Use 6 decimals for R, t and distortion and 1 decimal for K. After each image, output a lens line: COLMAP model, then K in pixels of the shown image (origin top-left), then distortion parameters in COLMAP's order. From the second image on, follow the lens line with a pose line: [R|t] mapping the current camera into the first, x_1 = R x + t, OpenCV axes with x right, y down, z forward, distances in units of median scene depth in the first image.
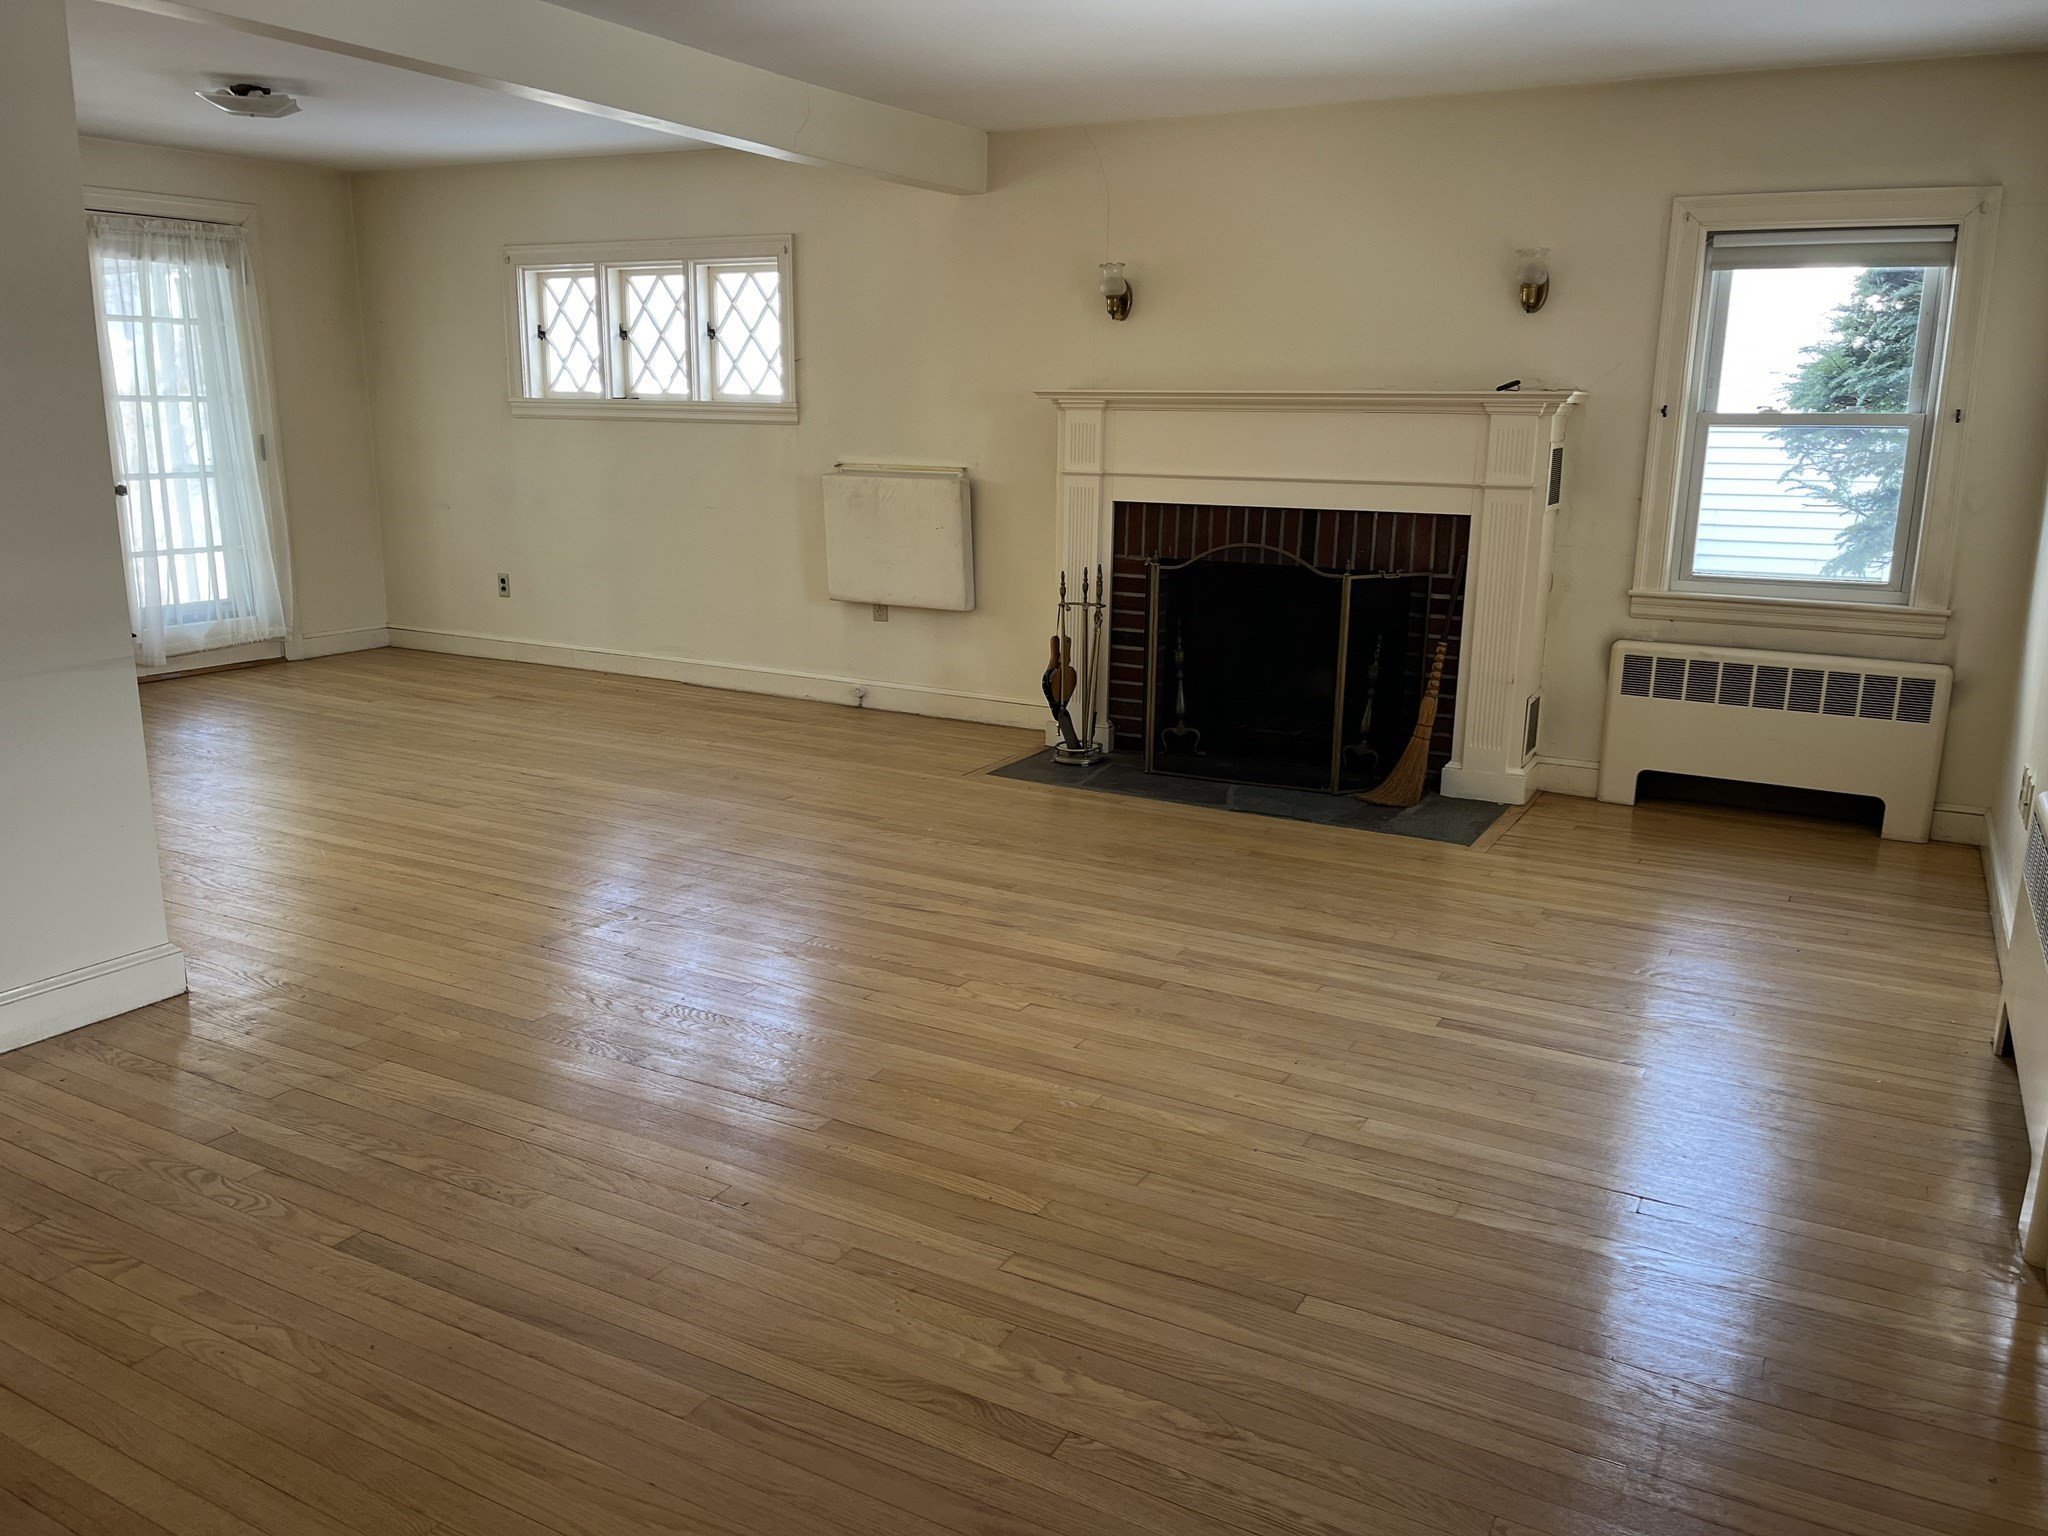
lens RADIAL K [[1518.7, 0, 1024.0], [0, 1518.7, 768.0], [0, 0, 1]] dist [0.062039, -0.120748]
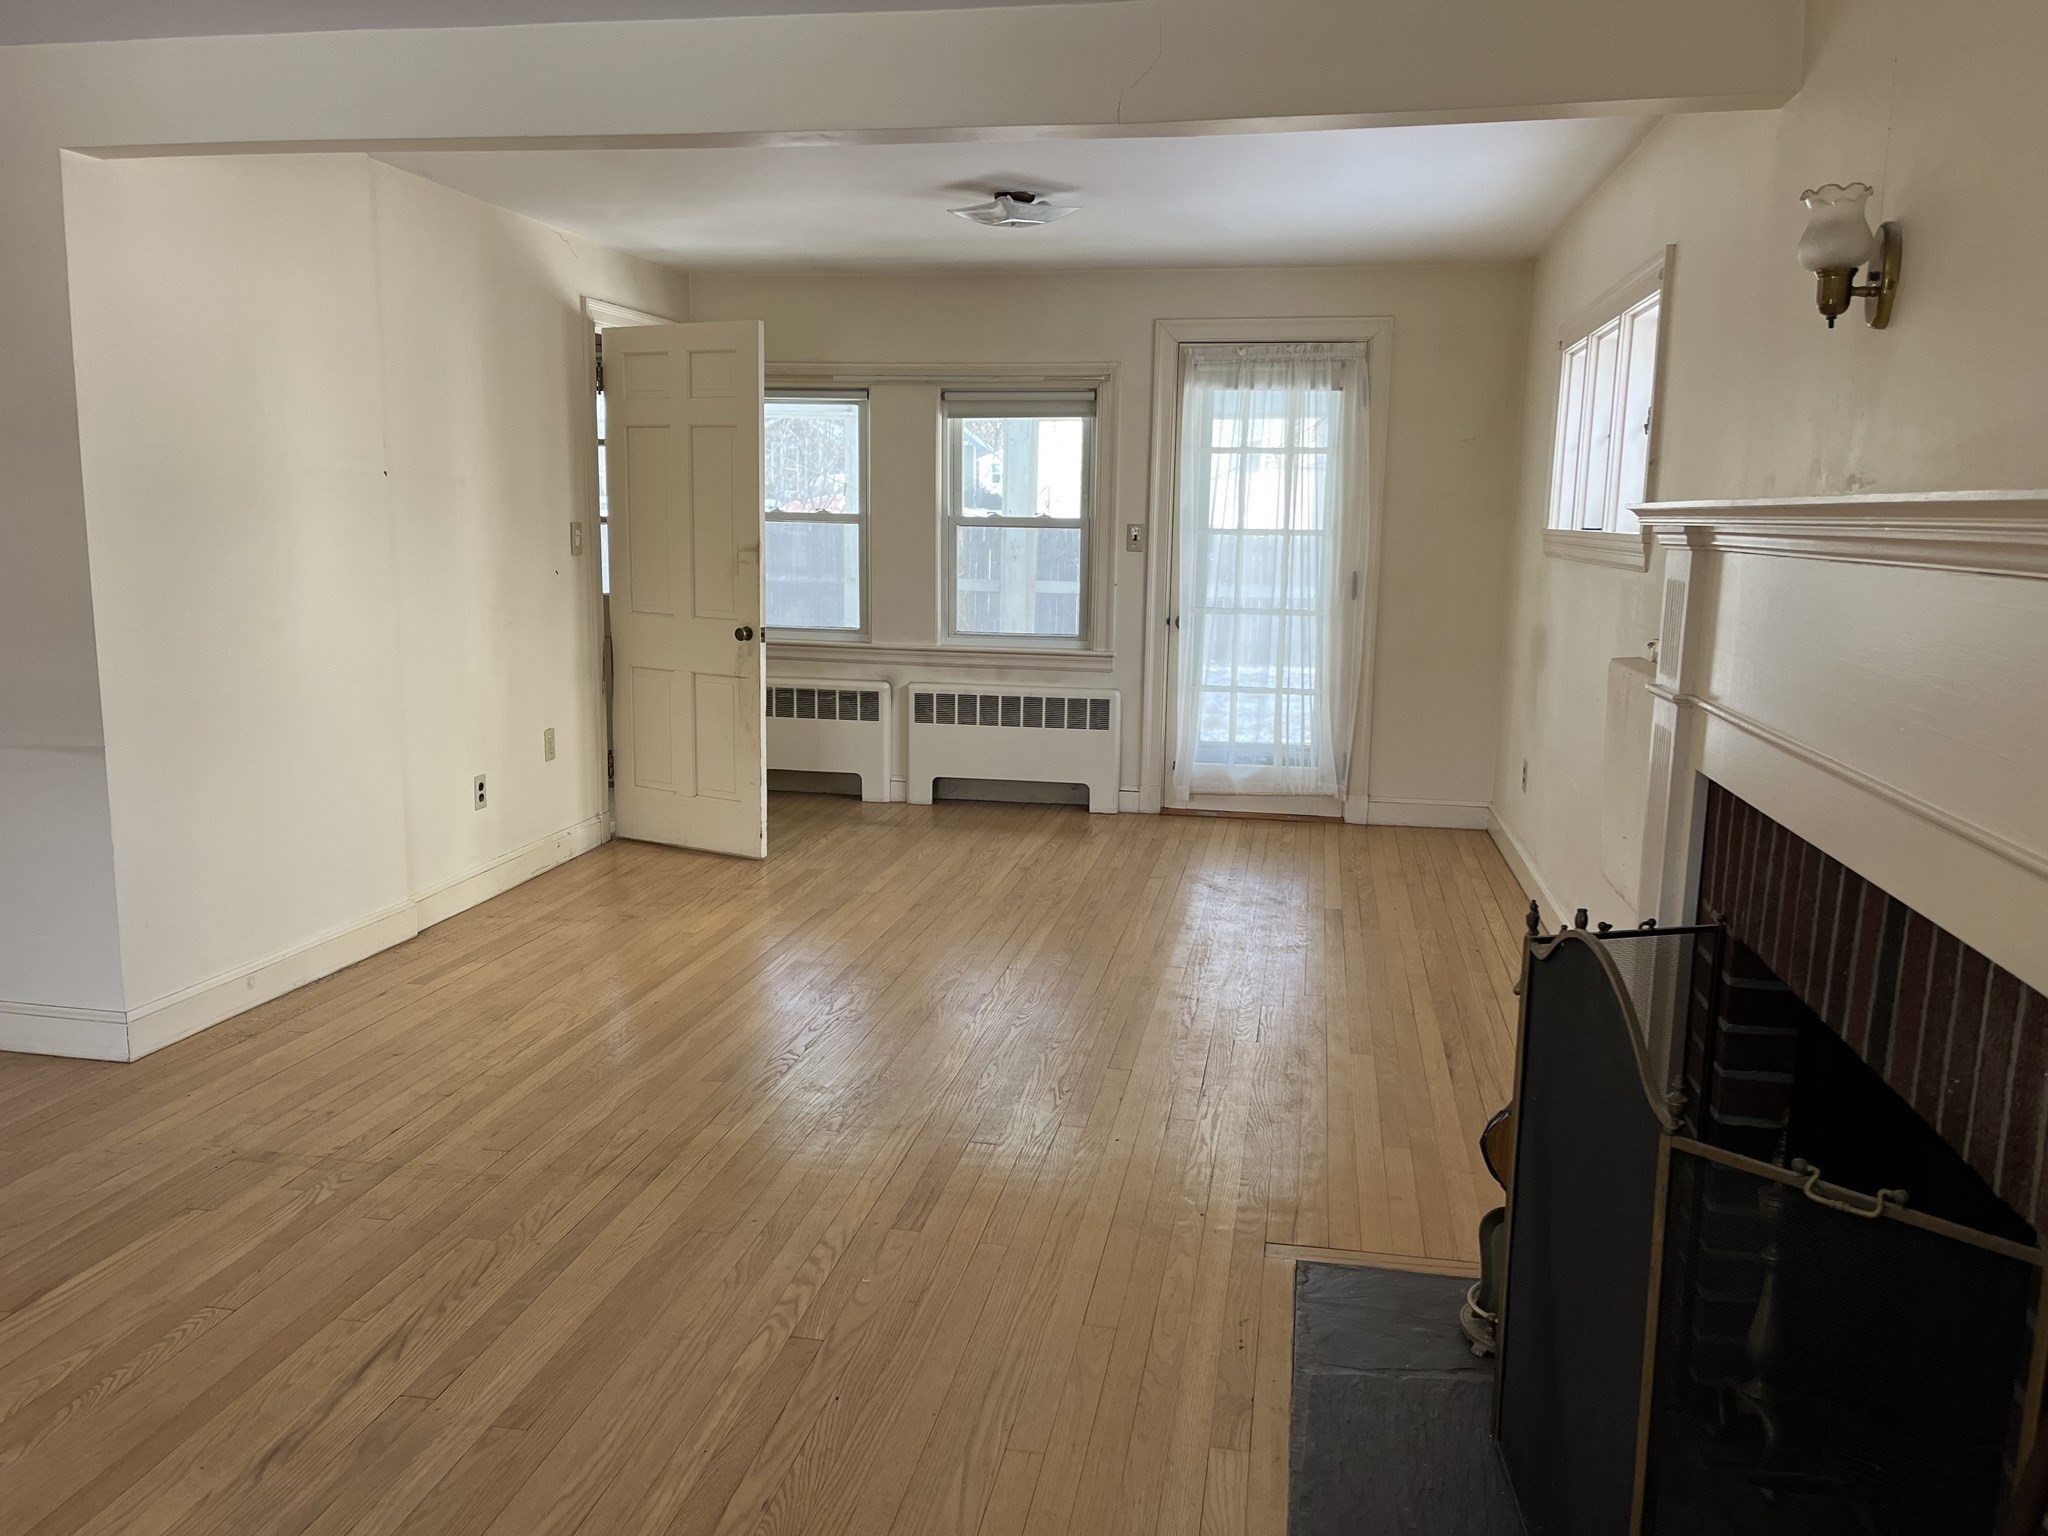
lens RADIAL K [[1518.7, 0, 1024.0], [0, 1518.7, 768.0], [0, 0, 1]] dist [0.062039, -0.120748]
pose [[0.323267, 0.145407, -0.935070, 0.320585], [-0.229218, 0.970730, 0.071709, -0.138679], [0.918127, 0.191153, 0.347135, 0.588316]]
